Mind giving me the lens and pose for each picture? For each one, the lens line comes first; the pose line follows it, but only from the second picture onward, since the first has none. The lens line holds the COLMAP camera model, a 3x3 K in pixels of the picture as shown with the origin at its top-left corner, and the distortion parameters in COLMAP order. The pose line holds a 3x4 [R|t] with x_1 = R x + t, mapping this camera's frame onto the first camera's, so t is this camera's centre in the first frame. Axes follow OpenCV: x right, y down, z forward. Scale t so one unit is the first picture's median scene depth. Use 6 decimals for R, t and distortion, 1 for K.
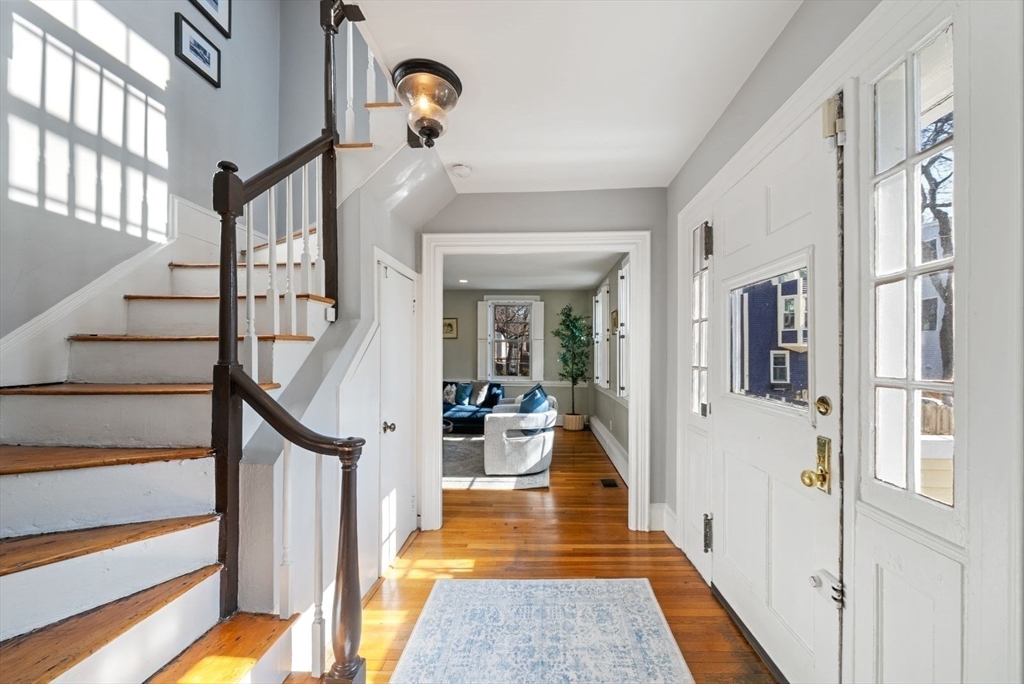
lens RADIAL K [[378.7, 0, 512.0], [0, 378.7, 342.0], [0, 0, 1]] dist [-0.000826, -0.000065]
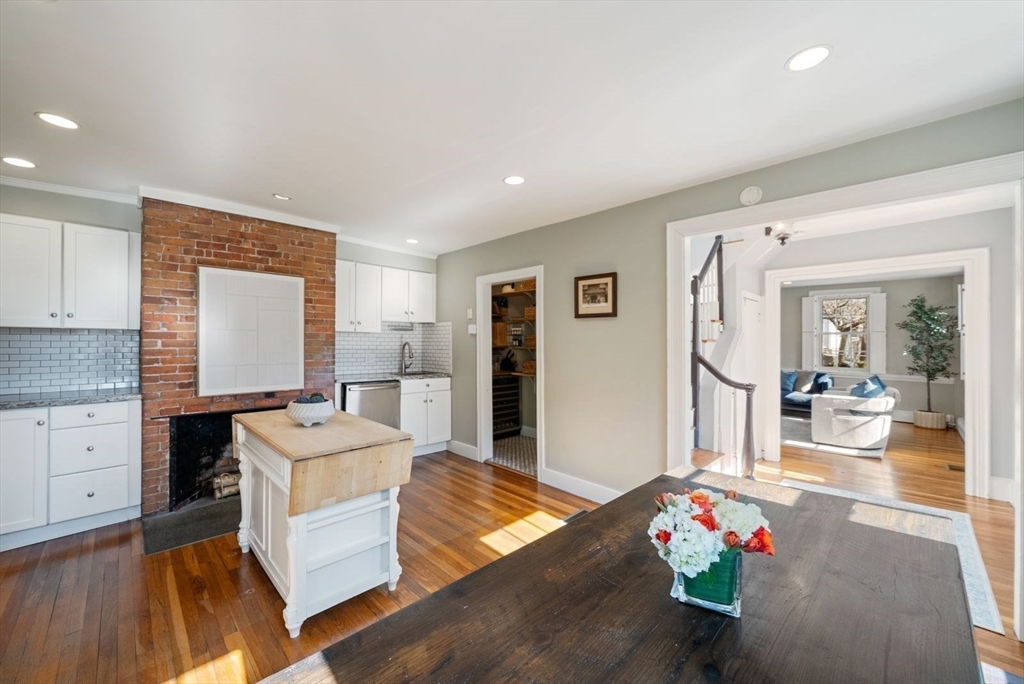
lens RADIAL K [[392.3, 0, 515.6], [0, 392.3, 336.7], [0, 0, 1]] dist [-0.000743, -0.000184]
pose [[0.760721, -0.003761, -0.649069, 0.015391], [0.014835, 0.999823, 0.011594, -0.022750], [0.648910, -0.018449, 0.760642, -0.445794]]
